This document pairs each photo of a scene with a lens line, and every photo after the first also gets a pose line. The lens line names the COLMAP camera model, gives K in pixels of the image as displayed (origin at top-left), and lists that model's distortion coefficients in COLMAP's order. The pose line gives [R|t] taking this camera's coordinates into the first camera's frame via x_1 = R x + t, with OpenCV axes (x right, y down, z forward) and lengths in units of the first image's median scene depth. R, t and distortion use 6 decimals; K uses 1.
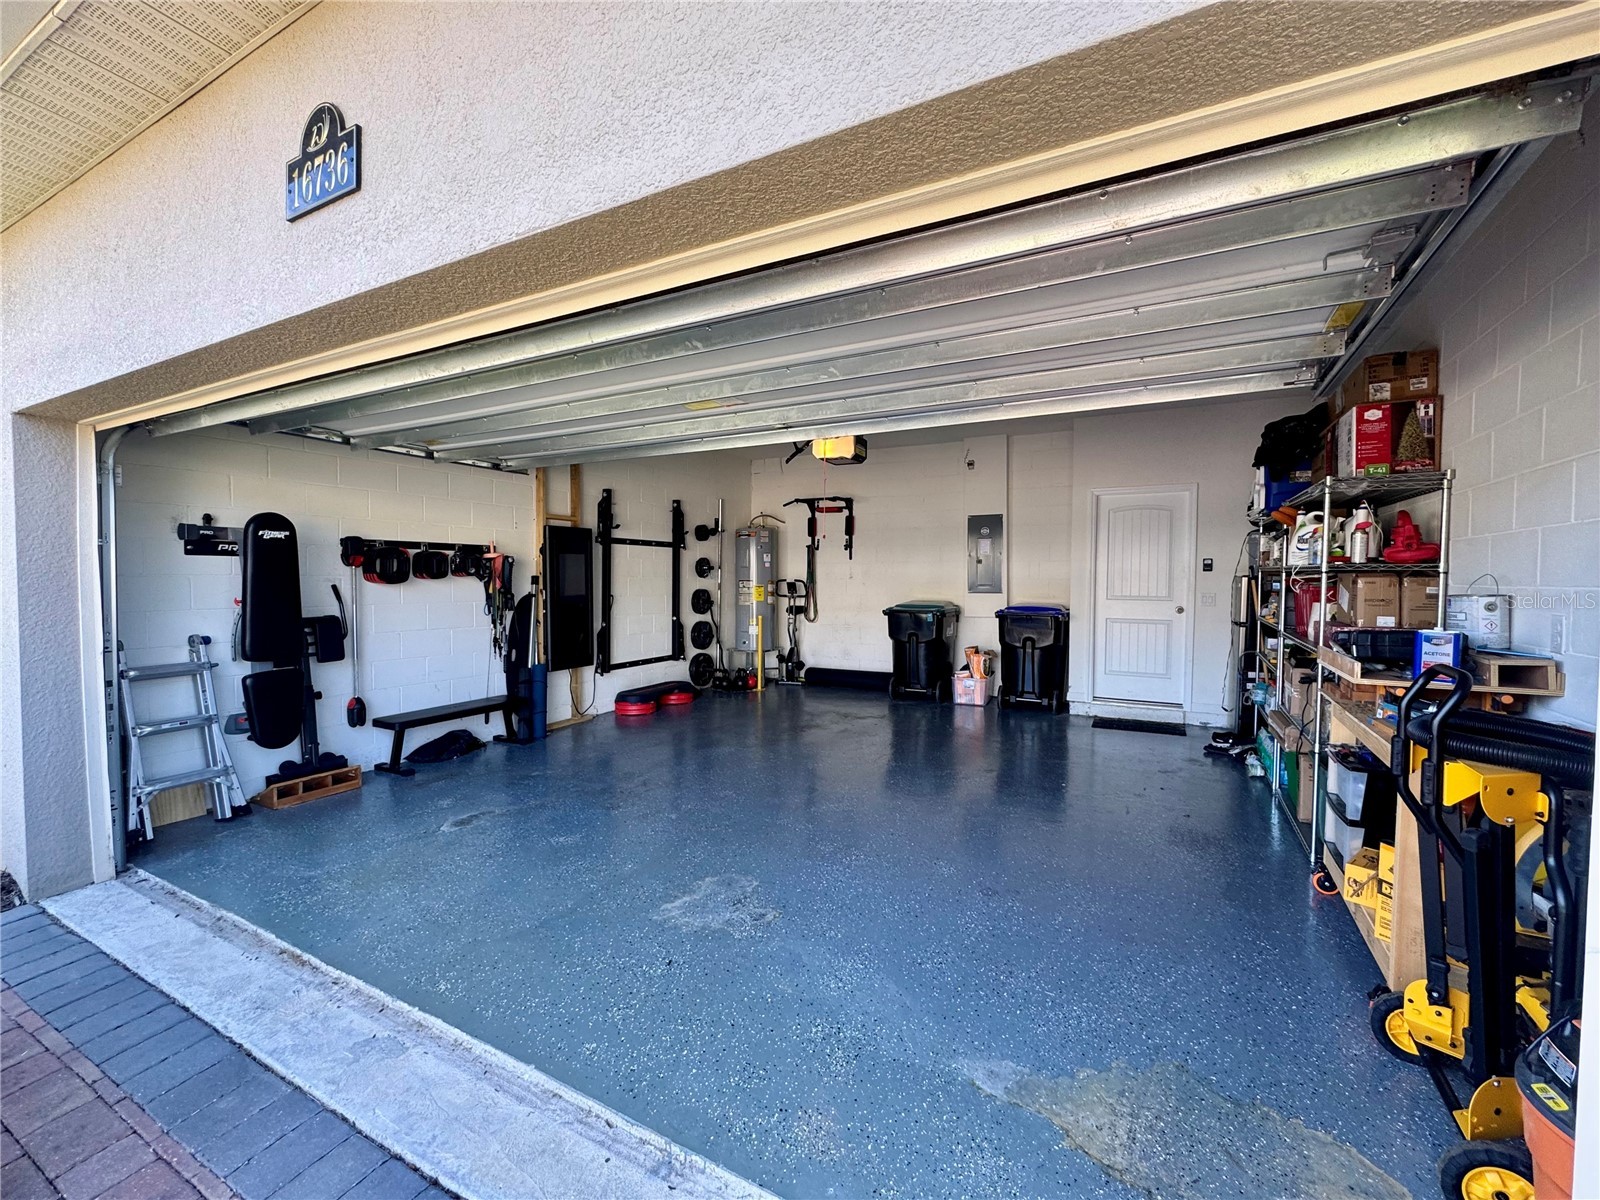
lens RADIAL K [[675.3, 0, 800.0], [0, 675.3, 600.0], [0, 0, 1]] dist [-0.002325, -0.000633]
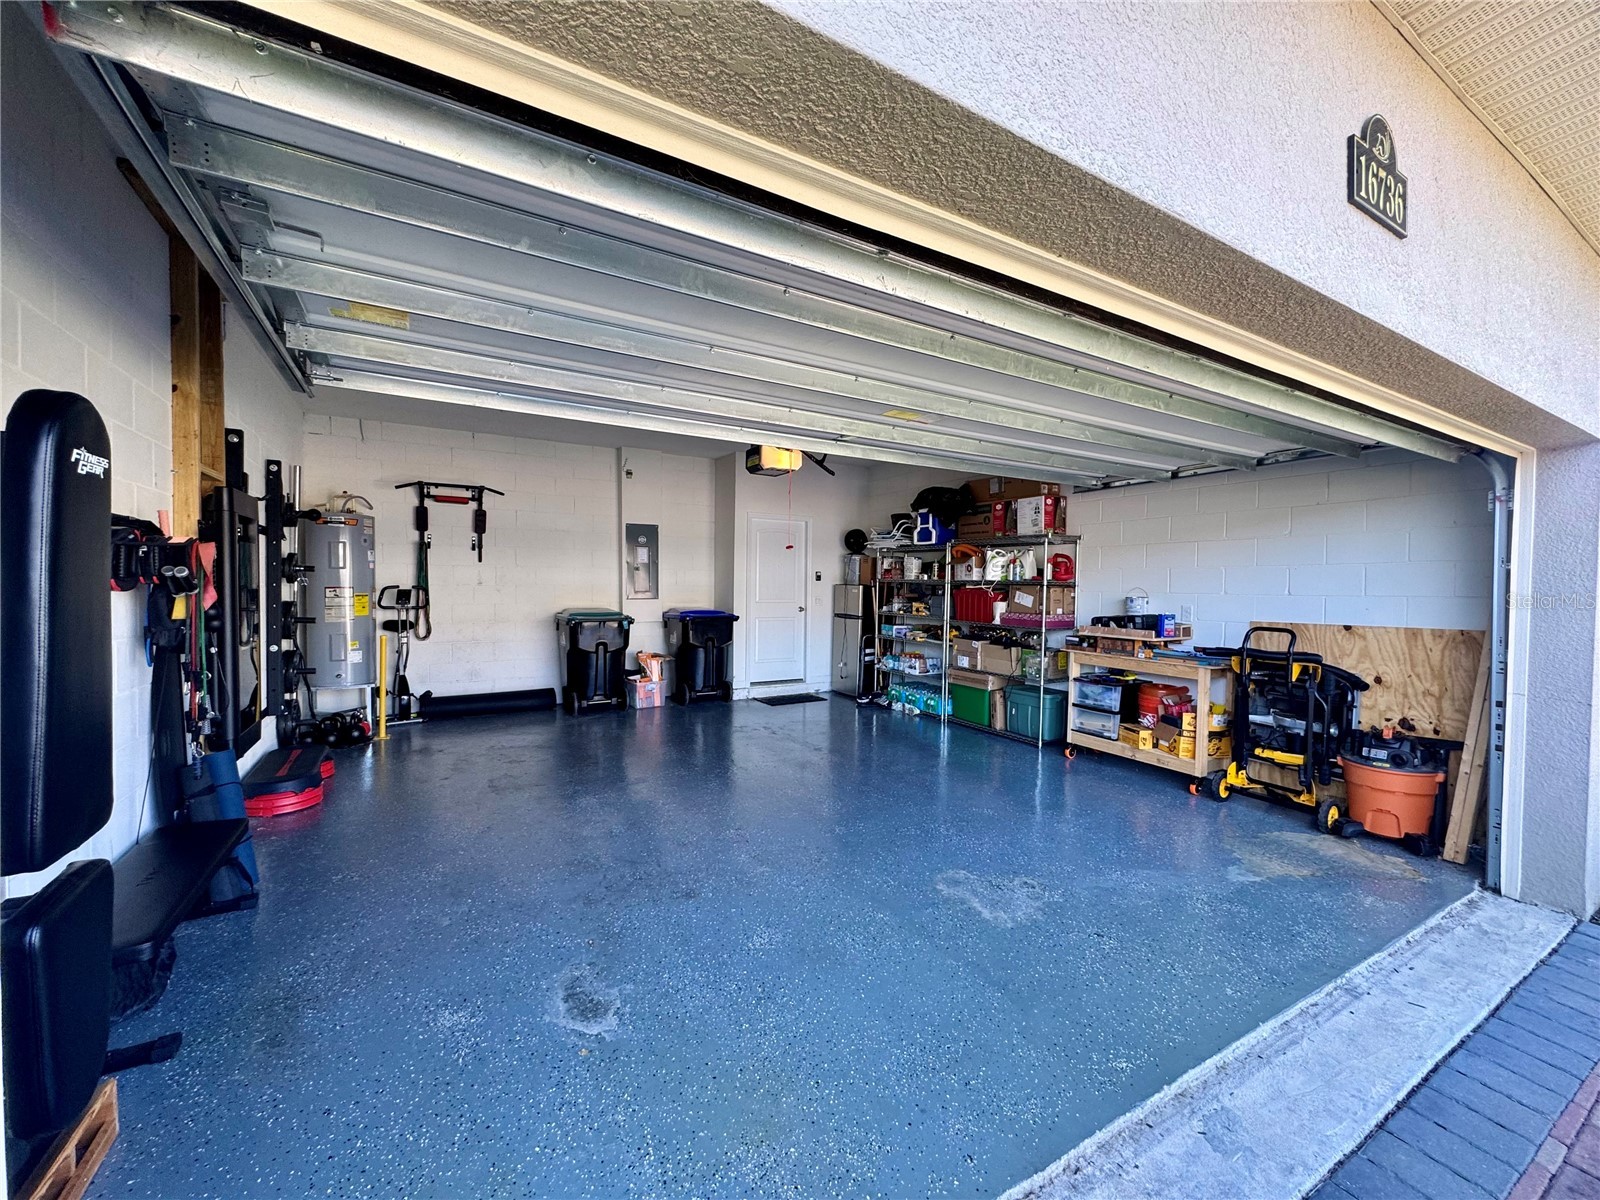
lens RADIAL K [[638.5, 0, 800.0], [0, 638.5, 600.0], [0, 0, 1]] dist [-0.002576, 0.000331]
pose [[0.528577, -0.019434, 0.848663, -0.505589], [0.020964, 0.999732, 0.009836, -0.015682], [-0.848626, 0.012592, 0.528843, 0.319866]]
